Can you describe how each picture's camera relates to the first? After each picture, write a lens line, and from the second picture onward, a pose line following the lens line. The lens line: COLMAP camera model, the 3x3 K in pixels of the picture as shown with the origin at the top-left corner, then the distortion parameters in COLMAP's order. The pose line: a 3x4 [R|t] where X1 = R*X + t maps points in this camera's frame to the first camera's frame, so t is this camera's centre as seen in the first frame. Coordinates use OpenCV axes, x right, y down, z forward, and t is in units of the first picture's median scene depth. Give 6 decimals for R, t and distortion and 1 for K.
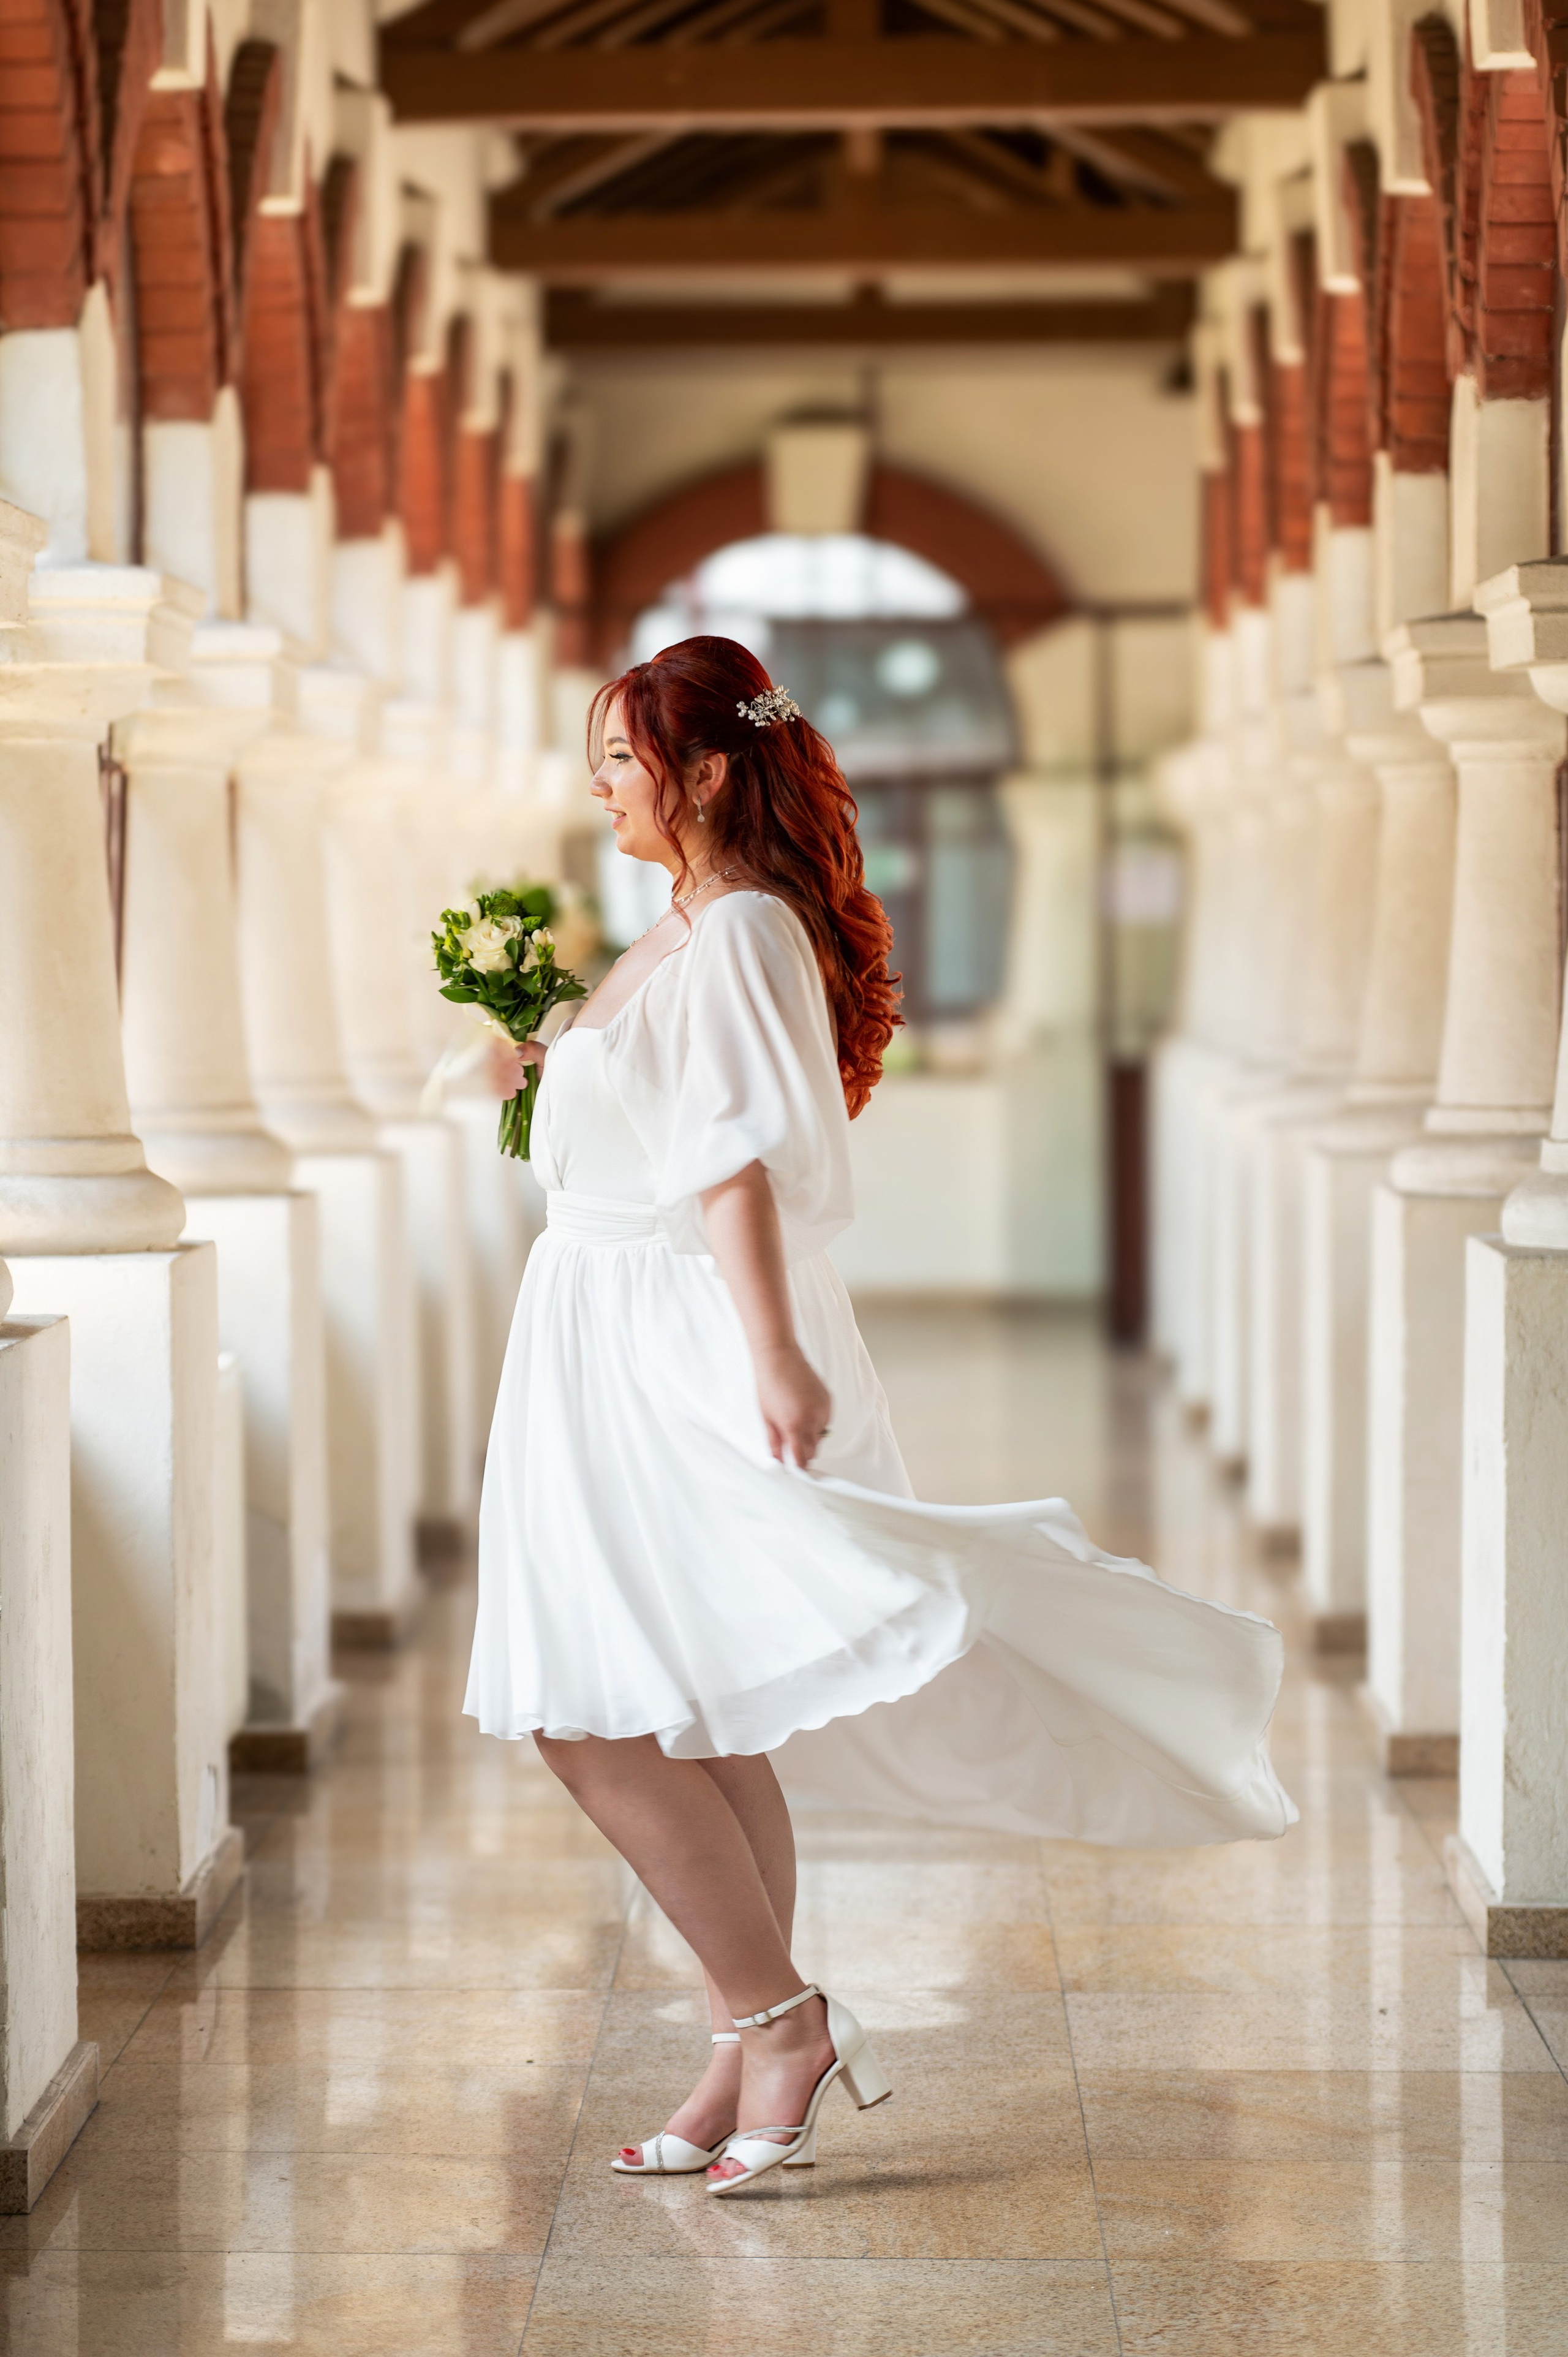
lens RADIAL K [[6135.6, 0, 784.0], [0, 6135.6, 1178.5], [0, 0, 1]] dist [-0.051354, 0.143014]
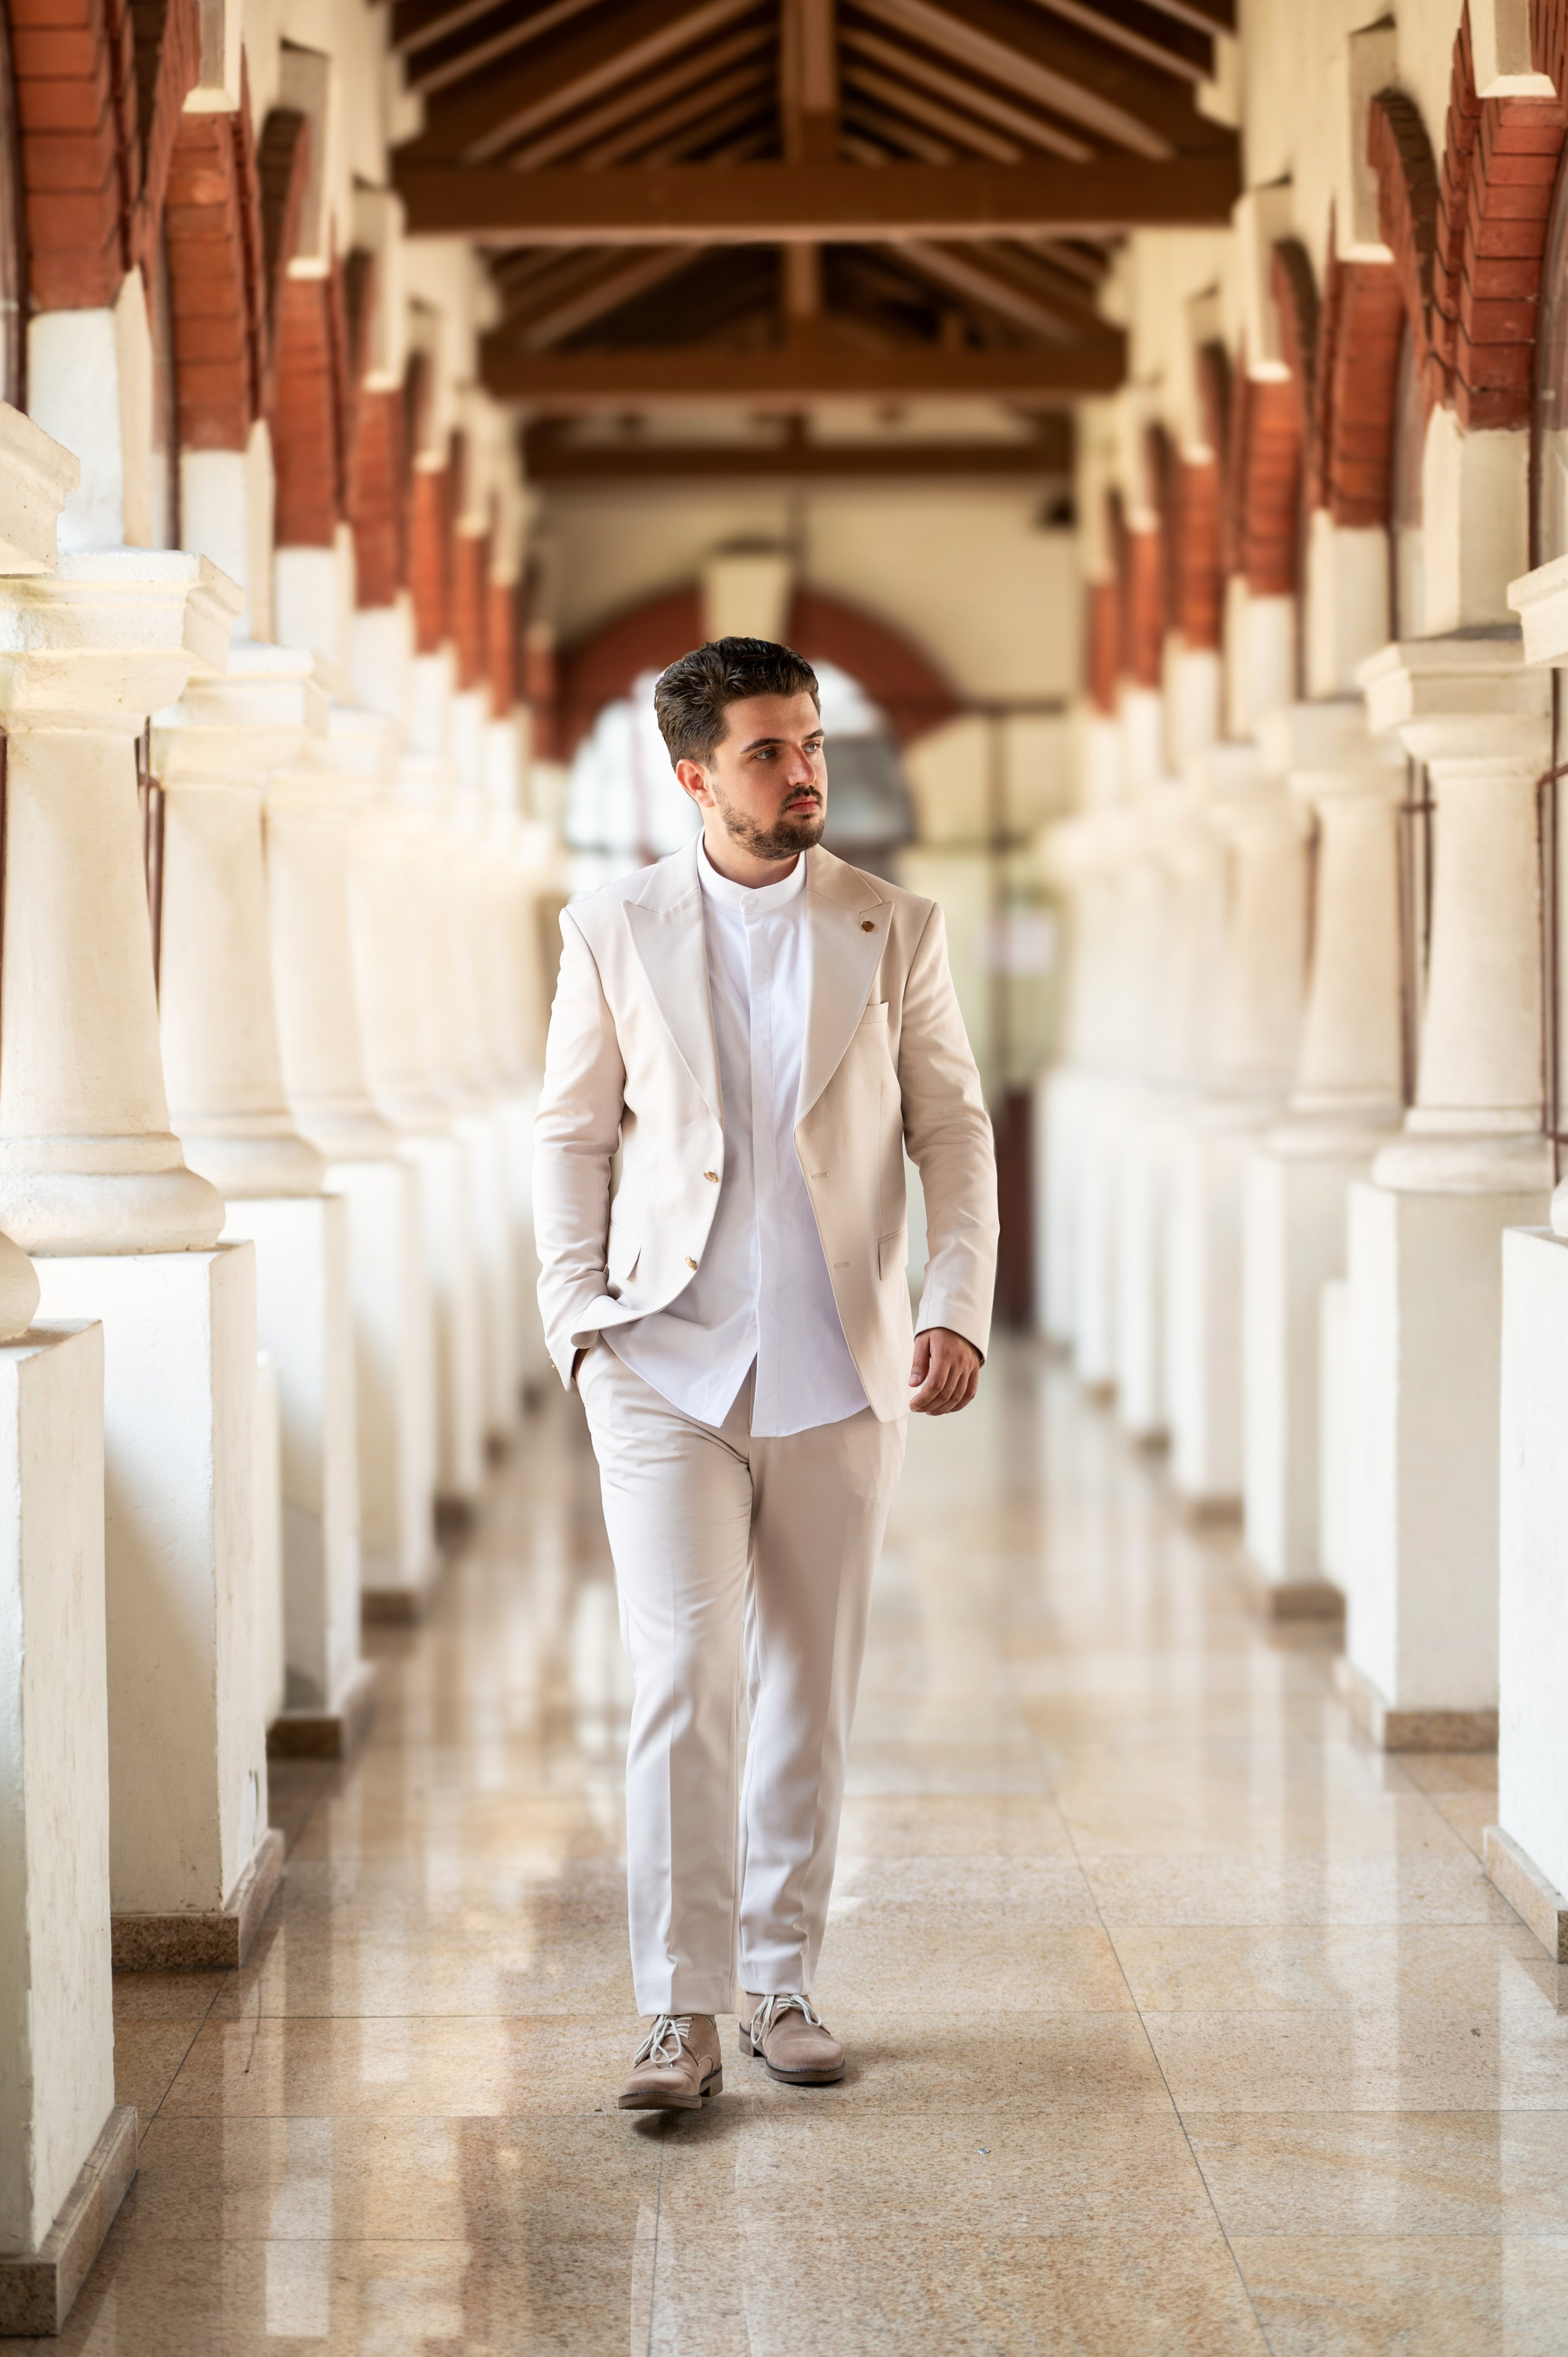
lens RADIAL K [[4580.7, 0, 783.8], [0, 4580.7, 1103.7], [0, 0, 1]] dist [-0.037722, -0.156852]
pose [[0.999602, -0.003892, 0.027944, -0.024412], [0.004478, 0.999771, -0.020938, 0.003535], [-0.027856, 0.021055, 0.999390, 0.226014]]
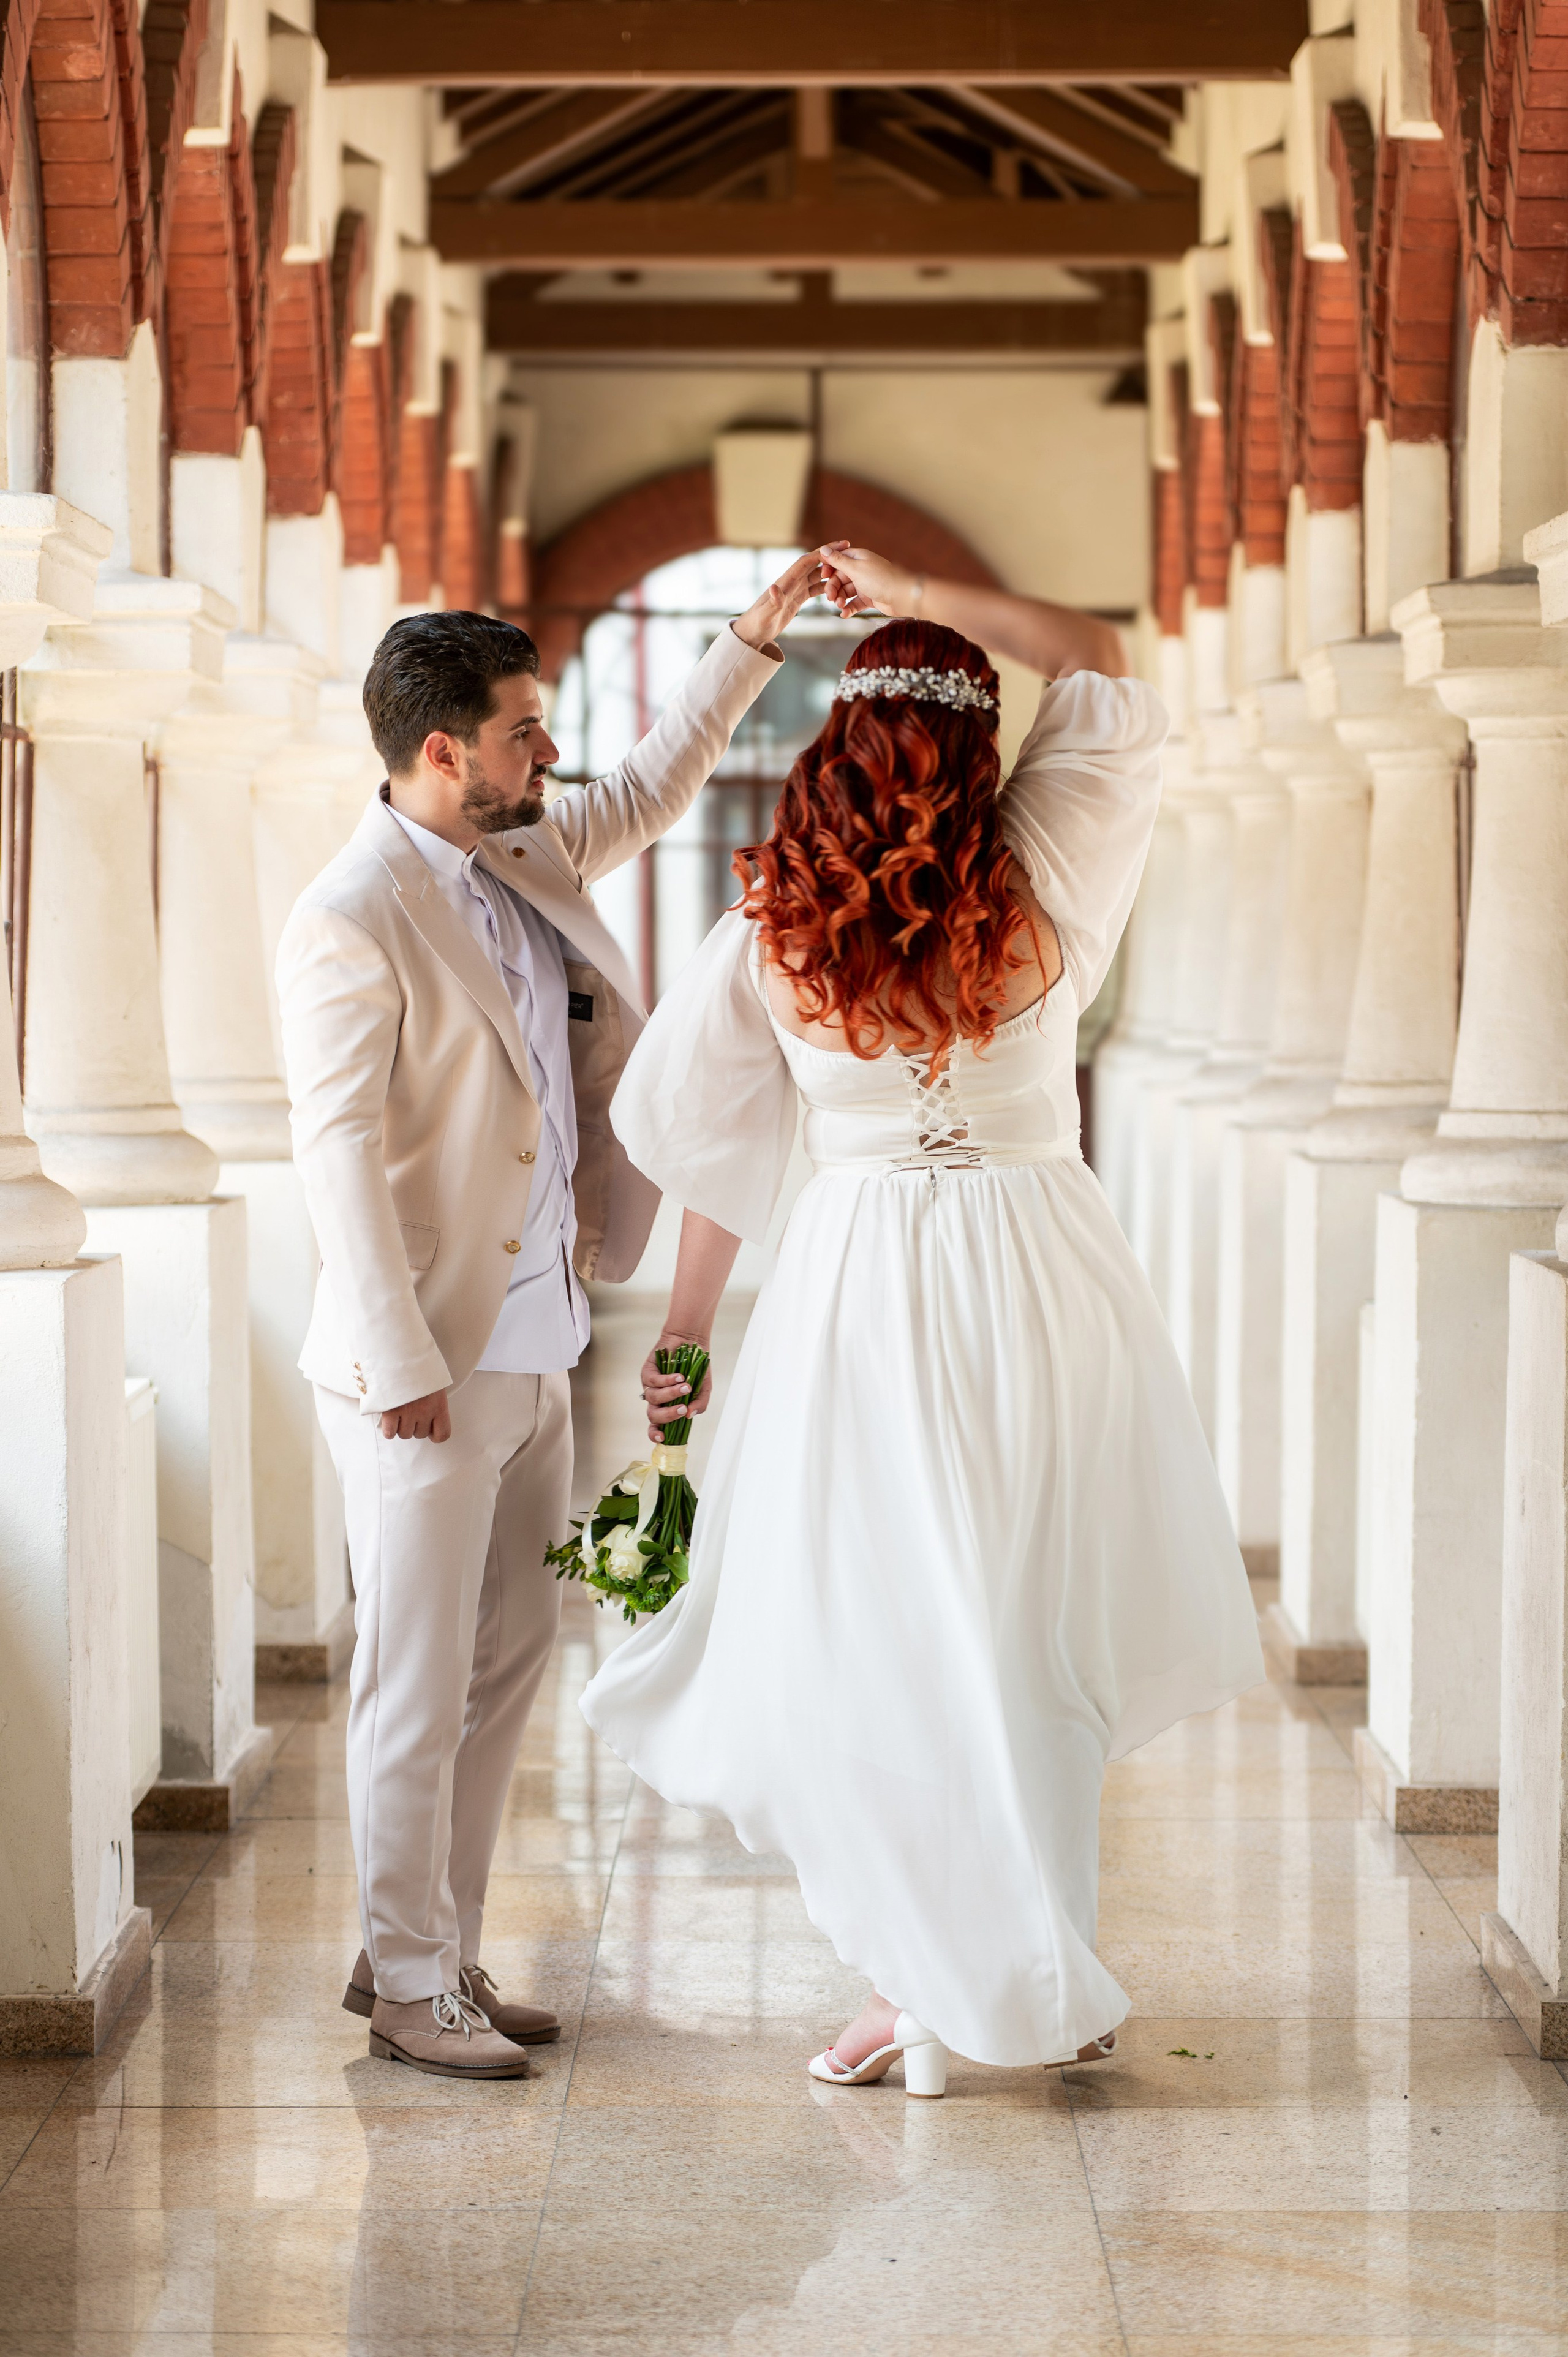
lens RADIAL K [[5605.9, 0, 917.0], [0, 5605.9, 1269.4], [0, 0, 1]] dist [-0.003425, -0.375593]
pose [[0.999281, 0.002823, 0.037819, -0.006634], [-0.003440, 0.999862, 0.016270, -0.001272], [-0.037768, -0.016389, 0.999152, 0.157261]]
